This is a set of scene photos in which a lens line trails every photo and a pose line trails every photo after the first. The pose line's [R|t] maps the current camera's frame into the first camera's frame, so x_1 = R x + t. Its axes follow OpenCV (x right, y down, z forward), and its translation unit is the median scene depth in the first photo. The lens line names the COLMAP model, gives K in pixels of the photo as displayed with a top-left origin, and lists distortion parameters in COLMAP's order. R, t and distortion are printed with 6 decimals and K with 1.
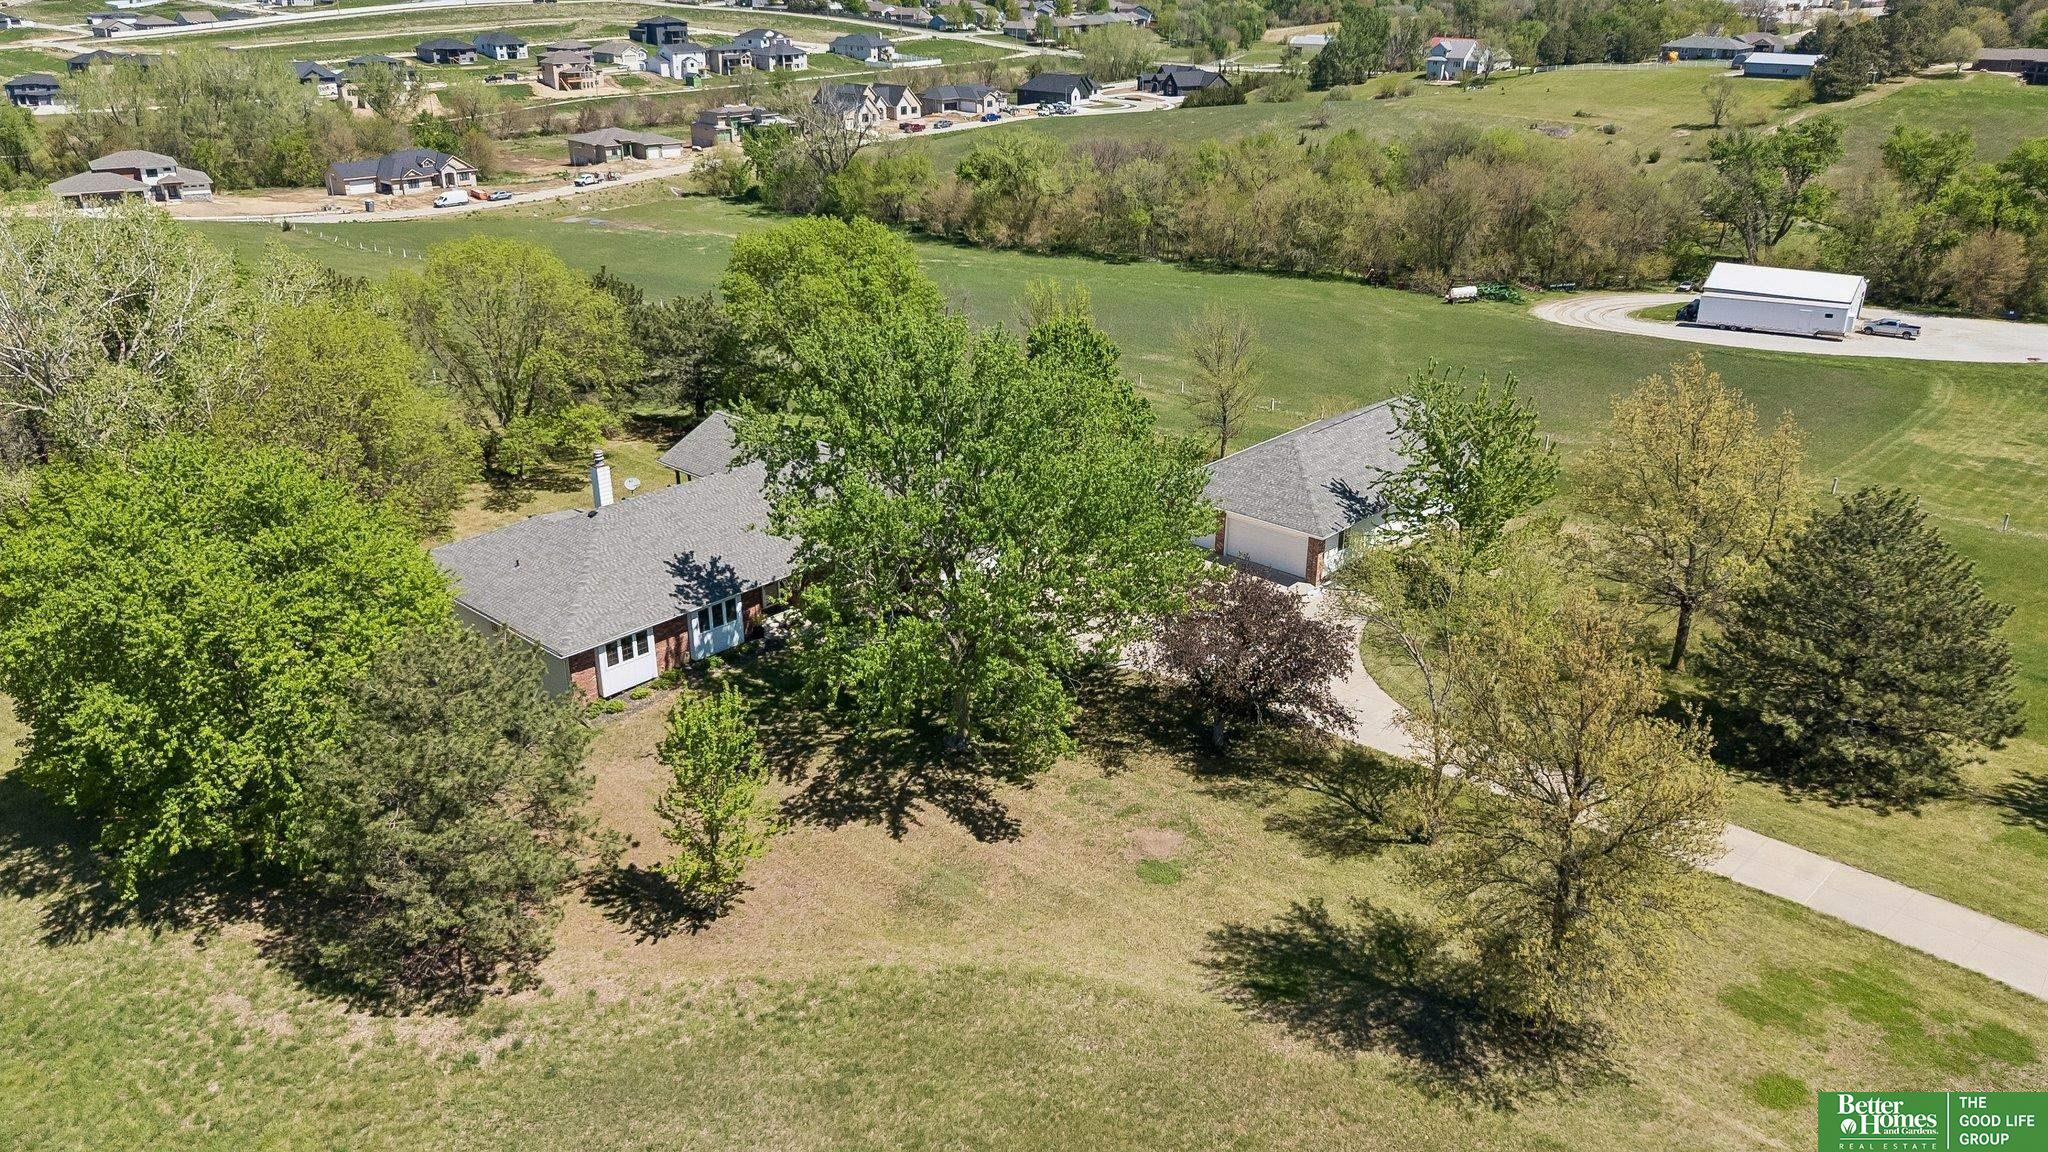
lens RADIAL K [[1514.7, 0, 1024.0], [0, 1514.7, 550.4], [0, 0, 1]] dist [0.072688, -0.066210]
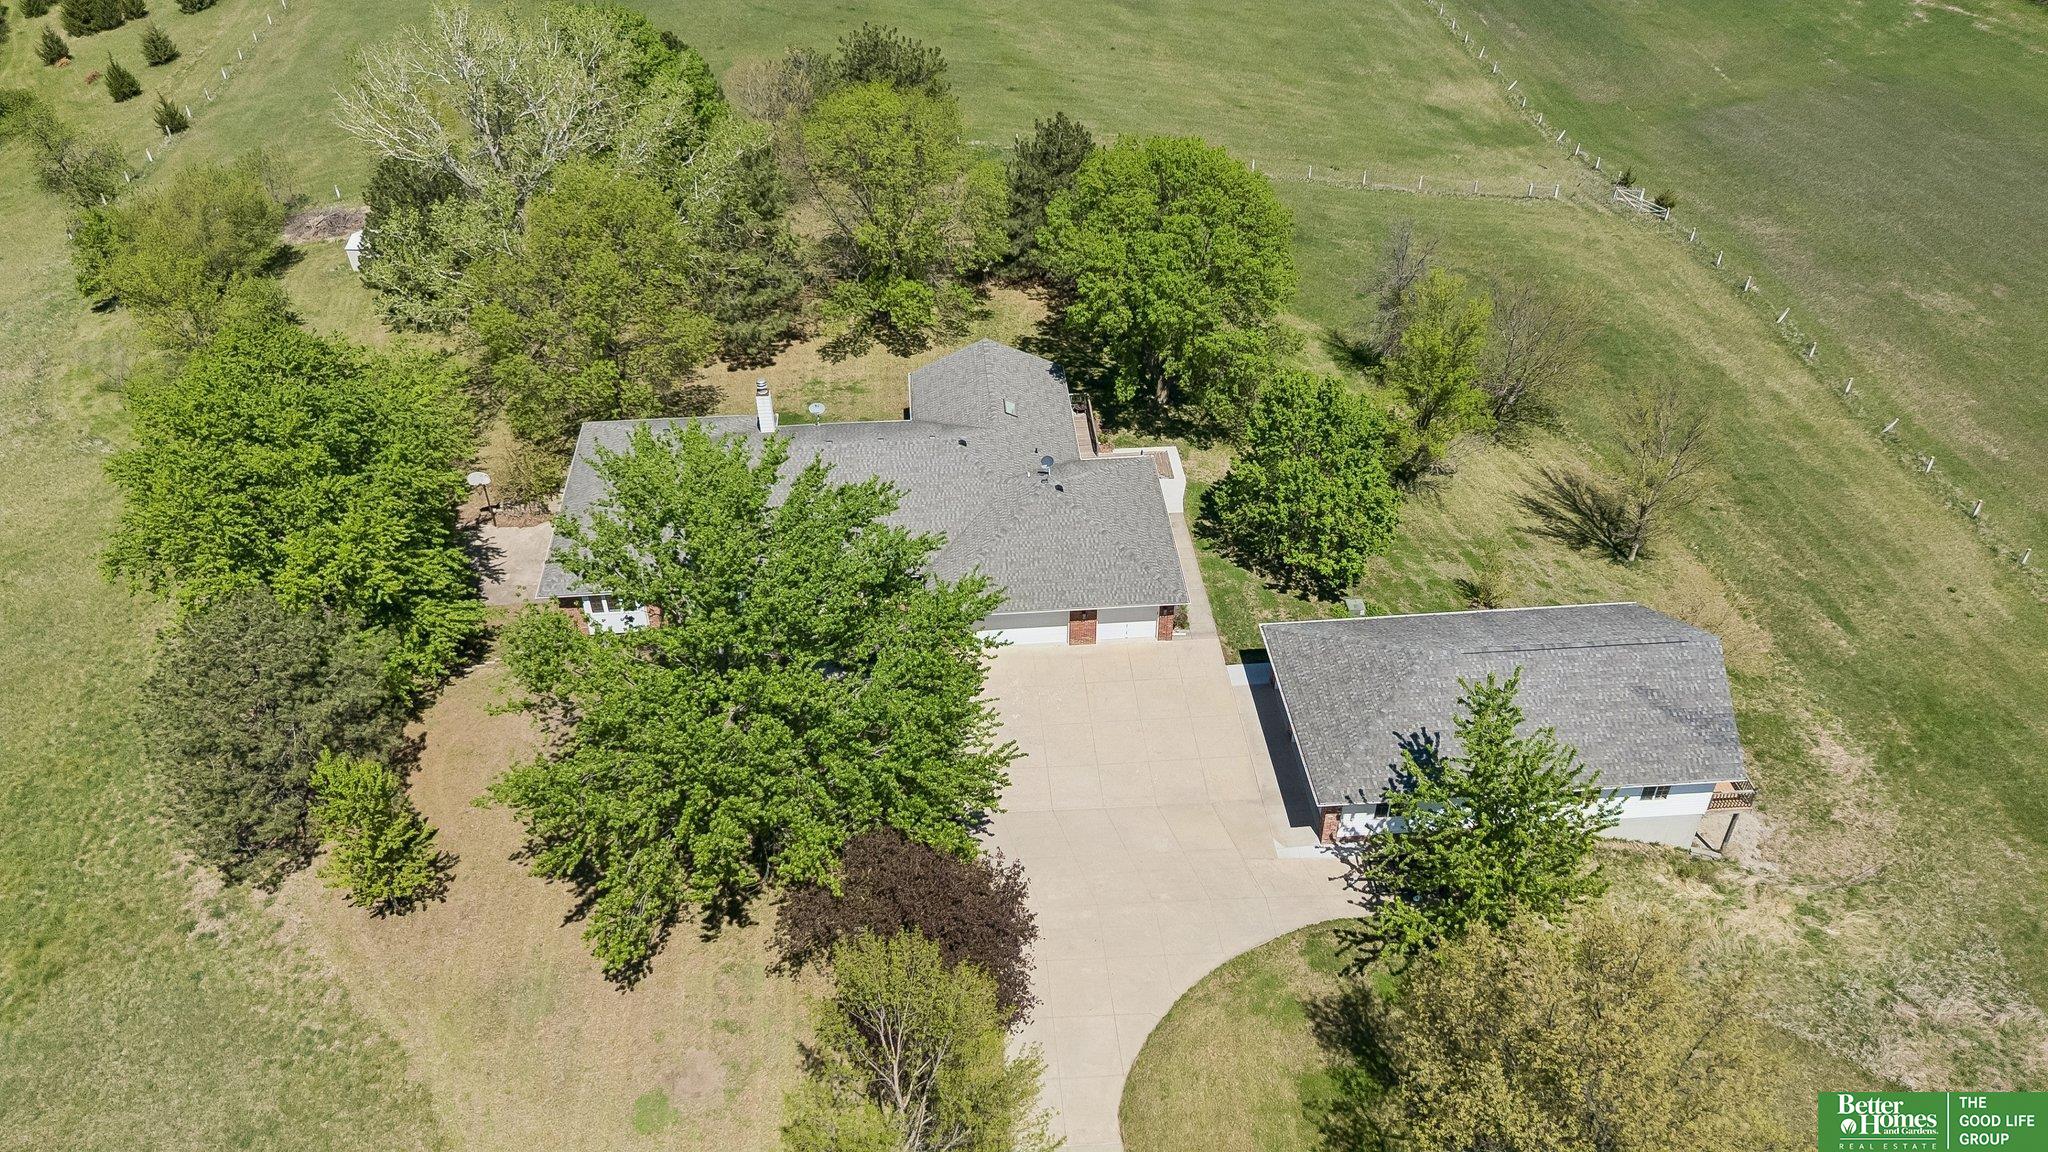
lens RADIAL K [[1514.7, 0, 1024.0], [0, 1514.7, 550.4], [0, 0, 1]] dist [0.072688, -0.066210]
pose [[0.731349, 0.407353, -0.546985, 0.301611], [-0.239583, 0.904364, 0.353165, -0.240132], [0.638536, -0.127239, 0.759001, 0.206316]]
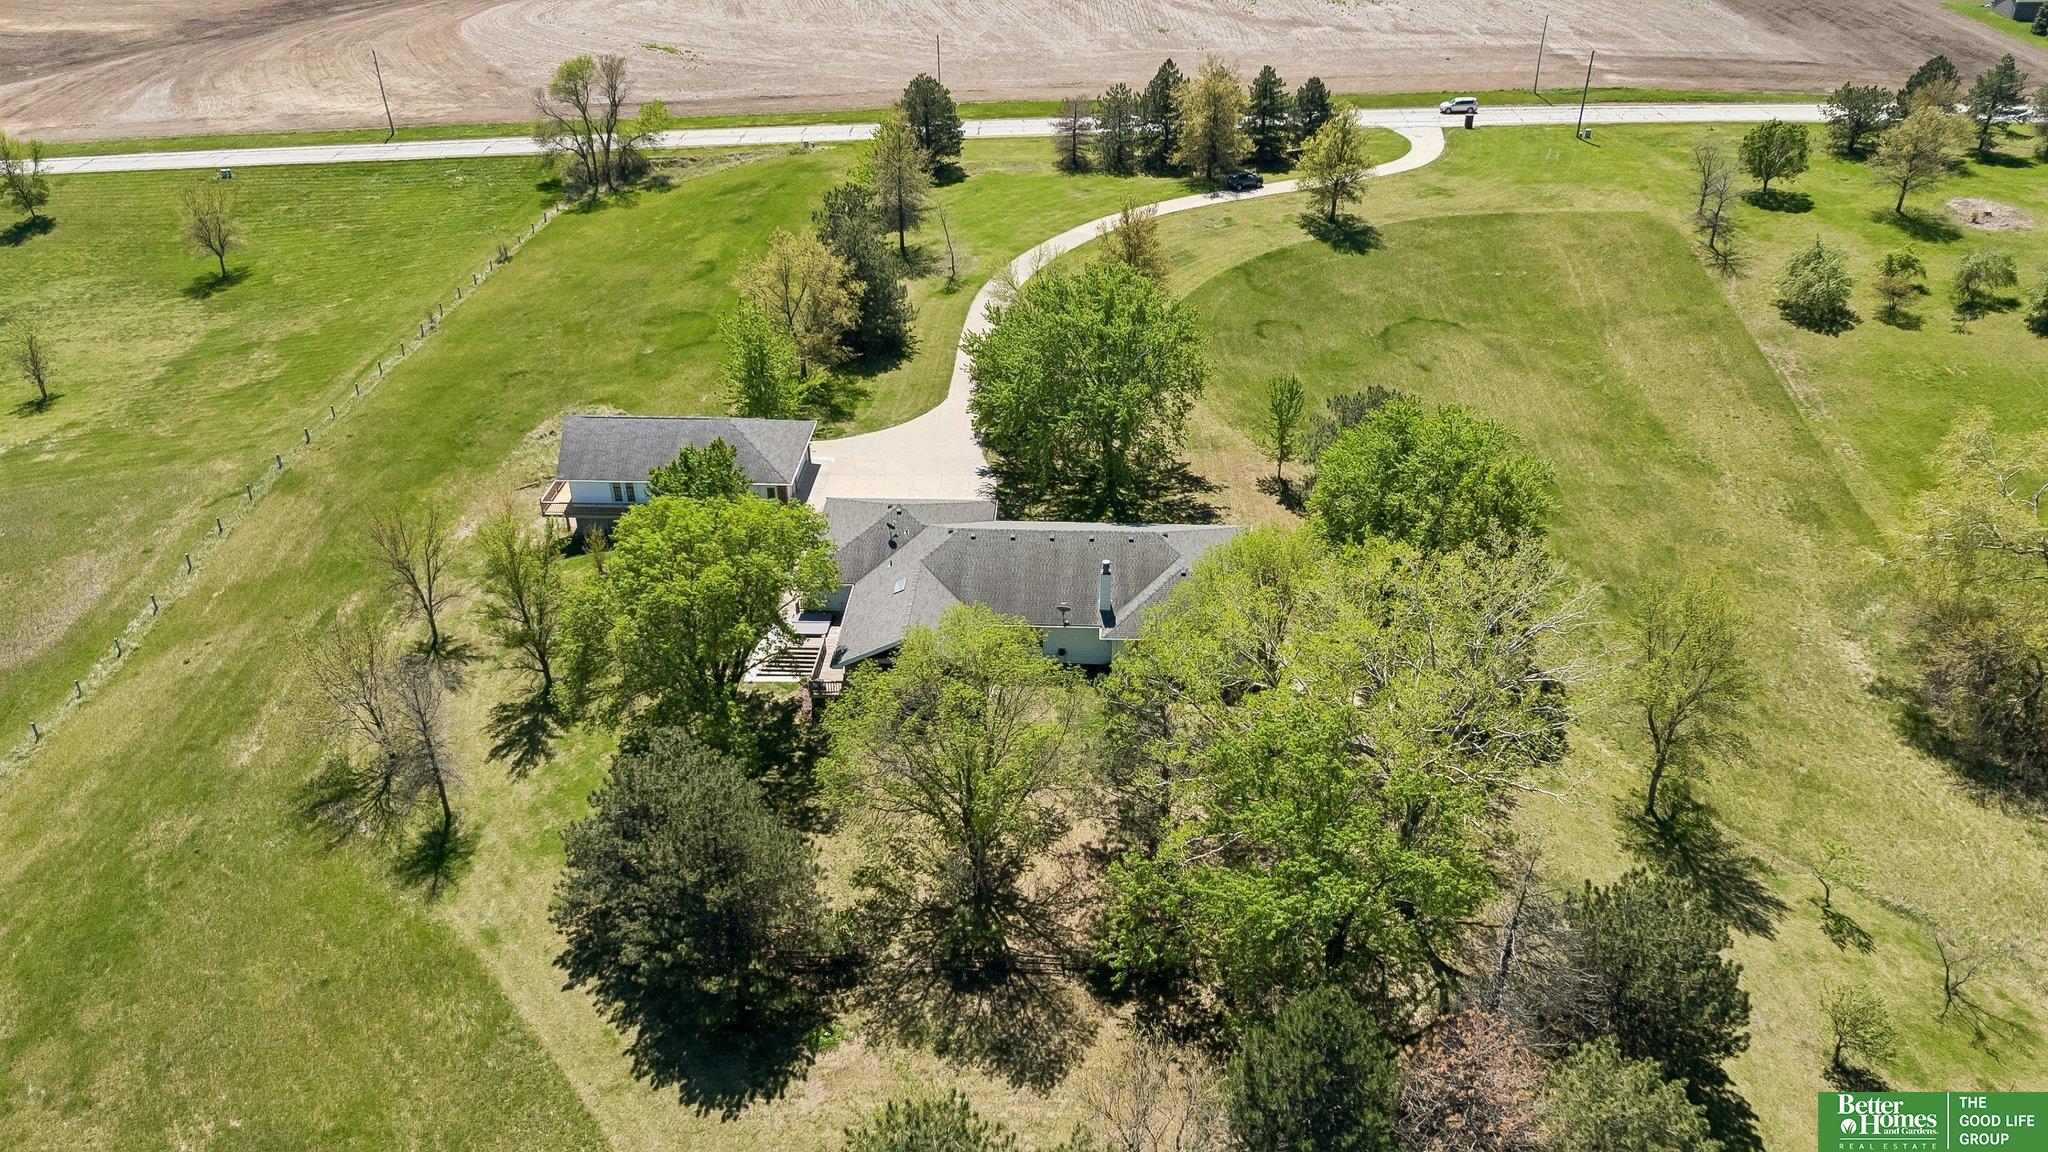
lens RADIAL K [[1528.5, 0, 1023.9], [0, 1528.5, 530.6], [0, 0, 1]] dist [0.063222, -0.067954]
pose [[-0.640534, -0.363273, 0.676572, -0.691022], [0.290350, 0.701066, 0.651309, -0.587948], [-0.710924, 0.613628, -0.343581, 0.949290]]
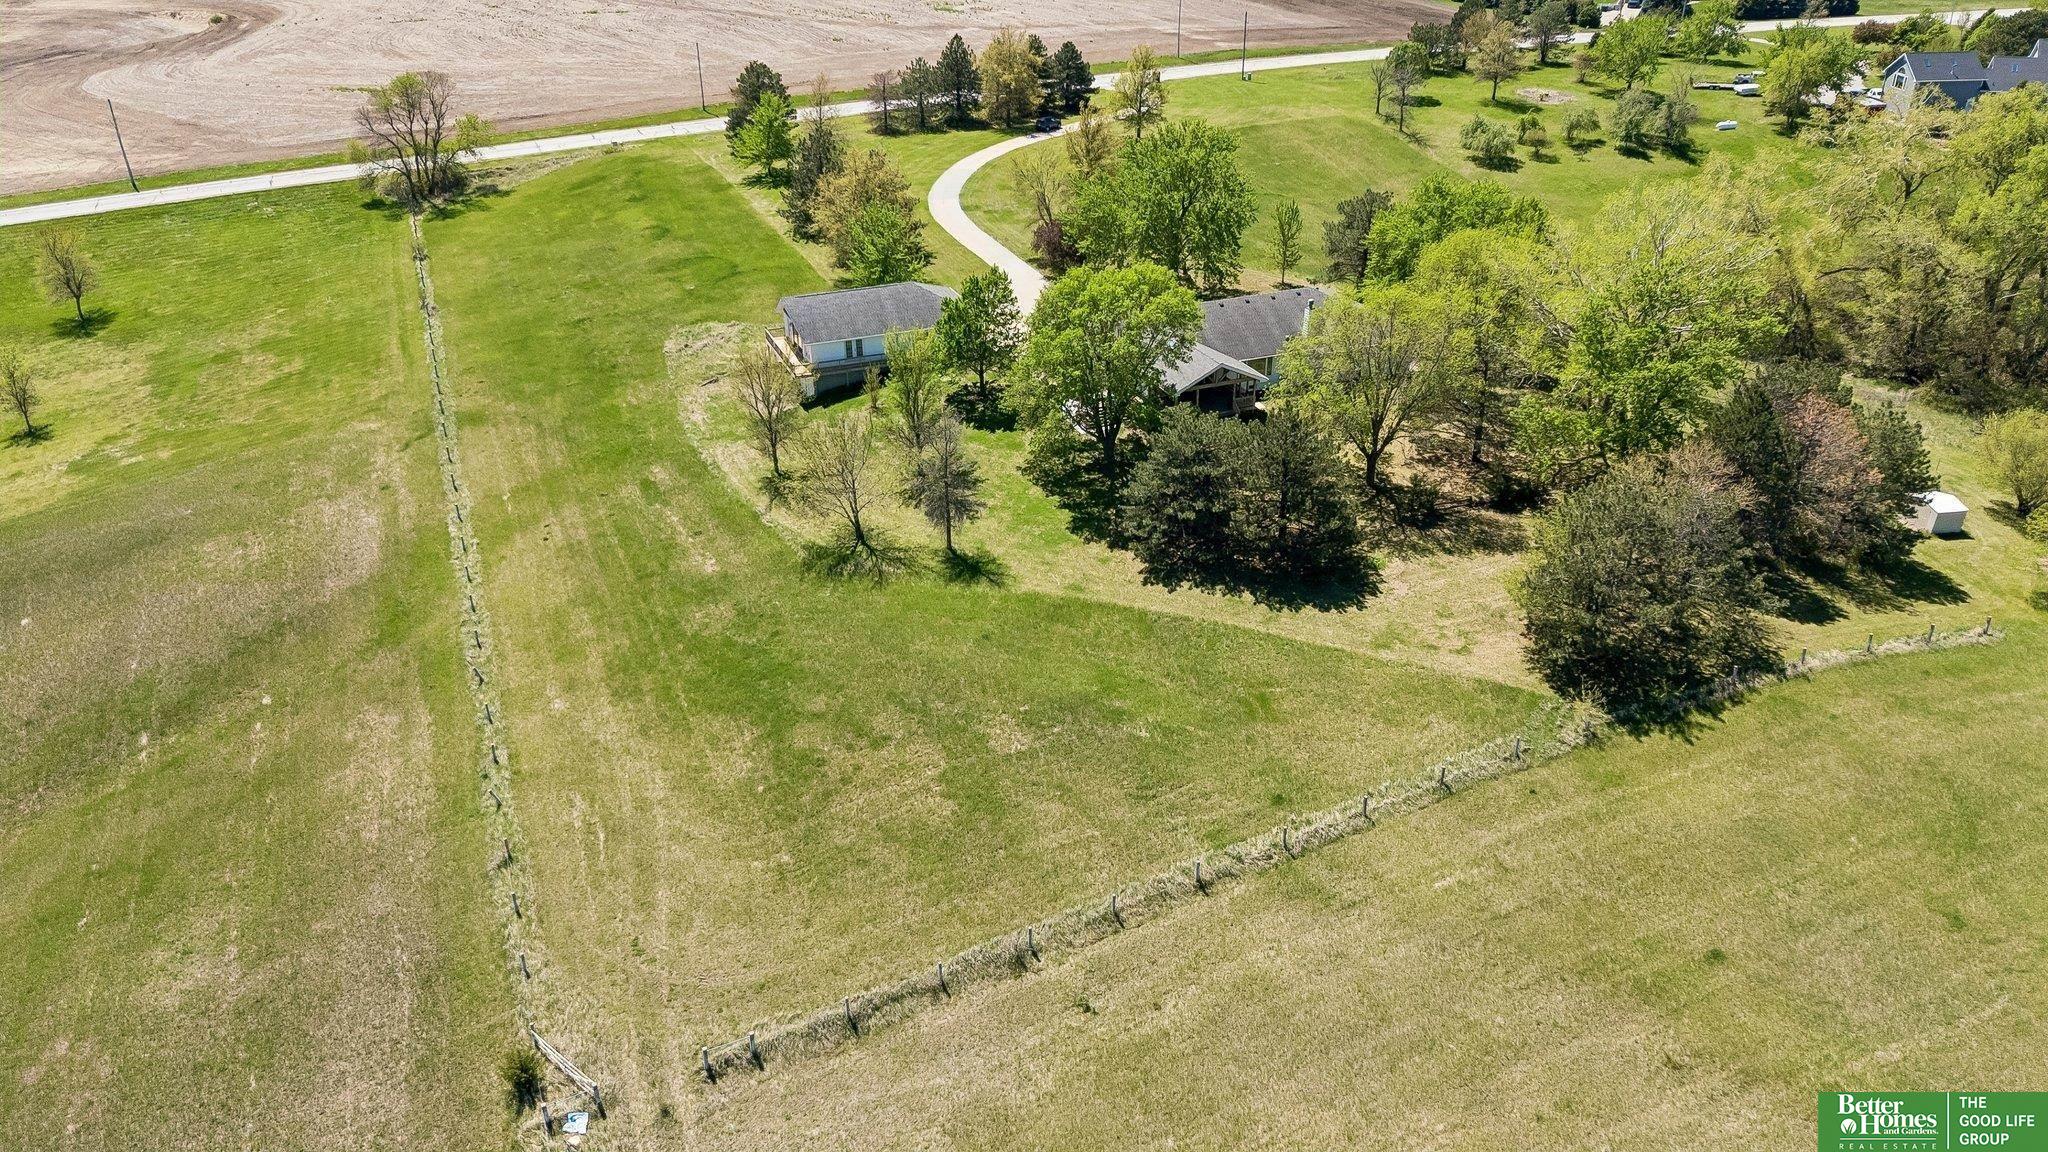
lens RADIAL K [[1495.9, 0, 1029.6], [0, 1495.9, 576.0], [0, 0, 1]] dist [0.060766, -0.061077]
pose [[-0.902948, -0.190528, 0.385207, -0.456920], [0.168813, 0.667049, 0.725636, -0.736535], [-0.395206, 0.720239, -0.570147, 1.503598]]
